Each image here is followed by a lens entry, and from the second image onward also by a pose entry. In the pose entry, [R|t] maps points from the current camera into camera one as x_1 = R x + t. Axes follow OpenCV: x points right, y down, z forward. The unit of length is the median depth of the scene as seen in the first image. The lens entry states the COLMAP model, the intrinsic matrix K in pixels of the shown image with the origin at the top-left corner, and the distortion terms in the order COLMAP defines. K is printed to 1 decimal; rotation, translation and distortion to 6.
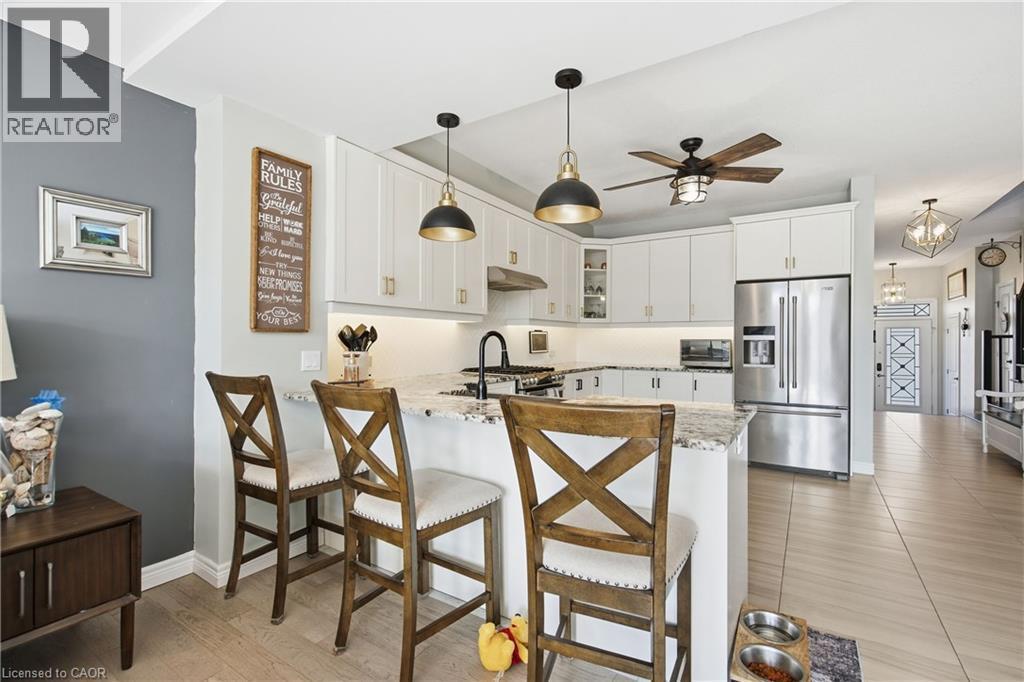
lens RADIAL K [[456.5, 0, 513.8], [0, 456.5, 343.8], [0, 0, 1]] dist [-0.000407, -0.001649]
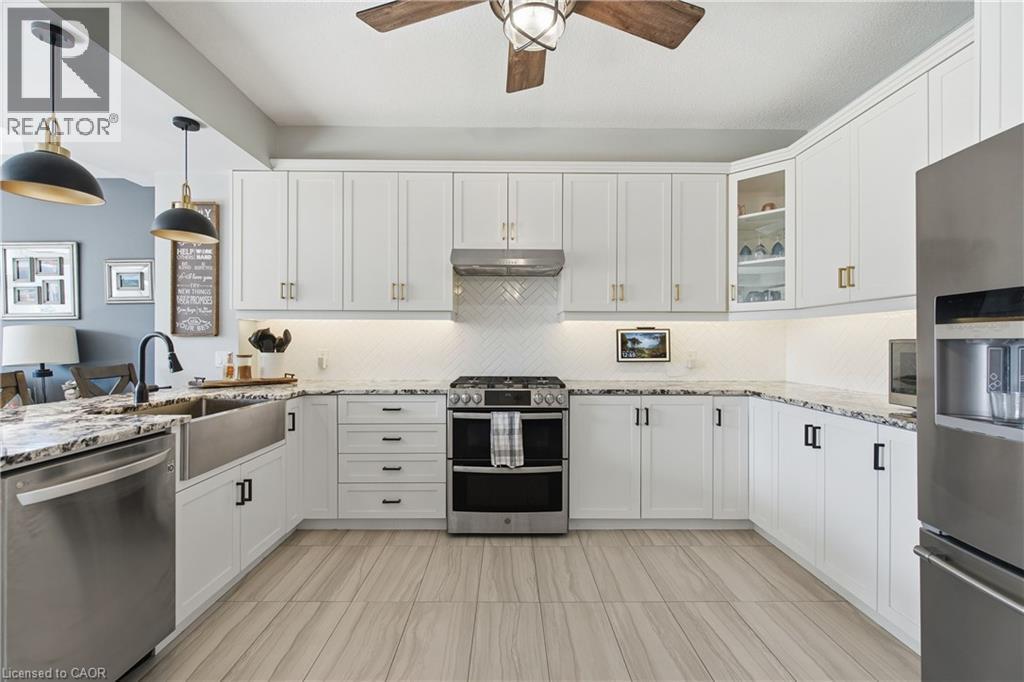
lens RADIAL K [[456.5, 0, 511.9], [0, 456.5, 344.9], [0, 0, 1]] dist [-0.000407, -0.001649]
pose [[0.549995, 0.000801, -0.835168, 0.550318], [-0.005740, 0.999980, -0.002820, -0.001397], [0.835148, 0.006345, 0.549988, 0.528928]]
